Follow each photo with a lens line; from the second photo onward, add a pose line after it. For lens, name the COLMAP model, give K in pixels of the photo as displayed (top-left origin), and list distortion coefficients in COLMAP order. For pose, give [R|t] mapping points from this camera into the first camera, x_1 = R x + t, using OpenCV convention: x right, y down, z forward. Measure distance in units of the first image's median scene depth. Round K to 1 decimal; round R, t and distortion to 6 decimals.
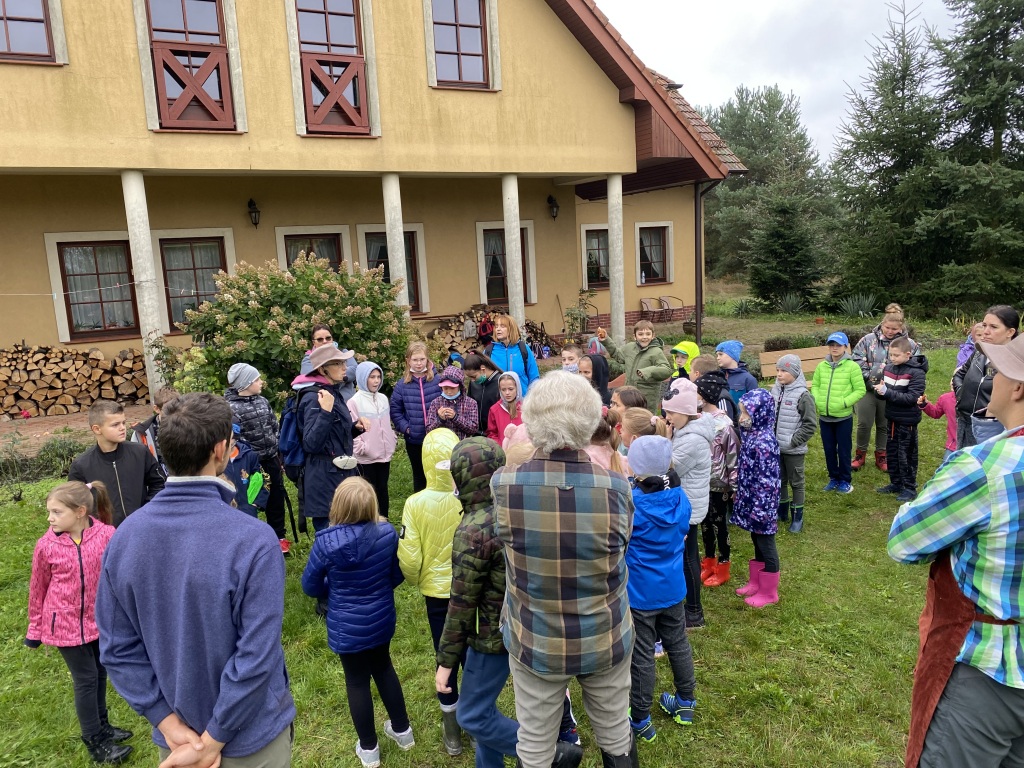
lens RADIAL K [[766.6, 0, 504.2], [0, 766.6, 380.8], [0, 0, 1]] dist [0.005697, -0.002013]
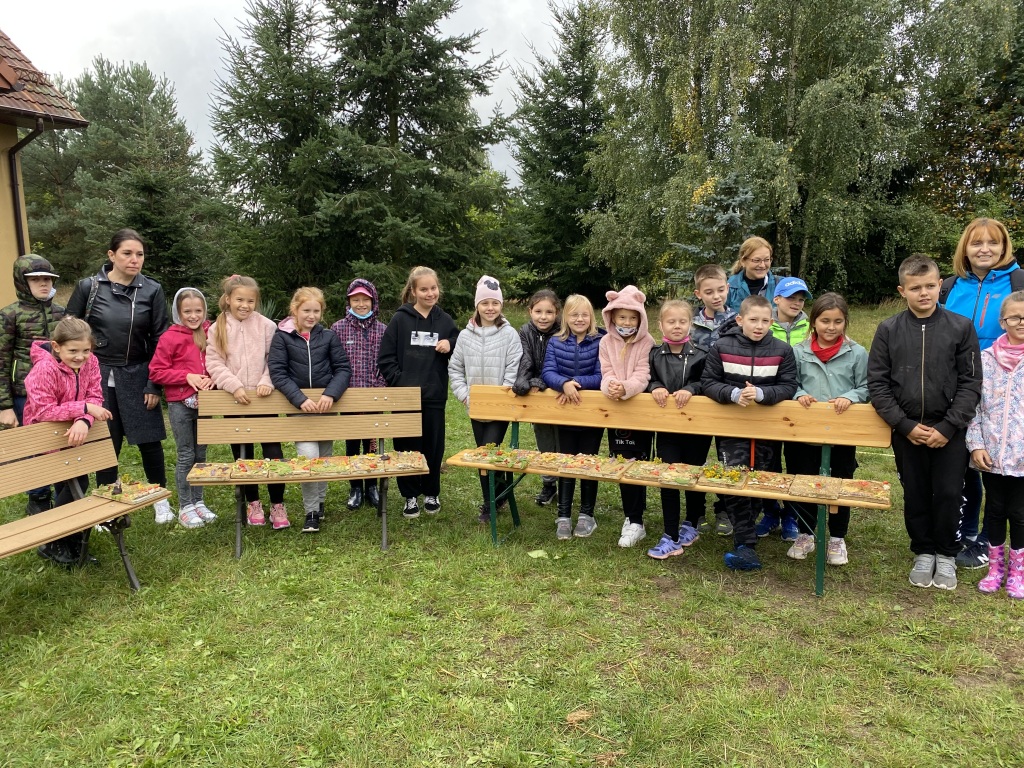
lens RADIAL K [[766.6, 0, 504.6], [0, 766.6, 381.0], [0, 0, 1]] dist [0.005697, -0.002013]
pose [[0.740198, -0.049536, 0.670562, 0.130730], [0.074069, 0.997220, -0.008094, -0.008342], [-0.668297, 0.055659, 0.741809, 0.272621]]
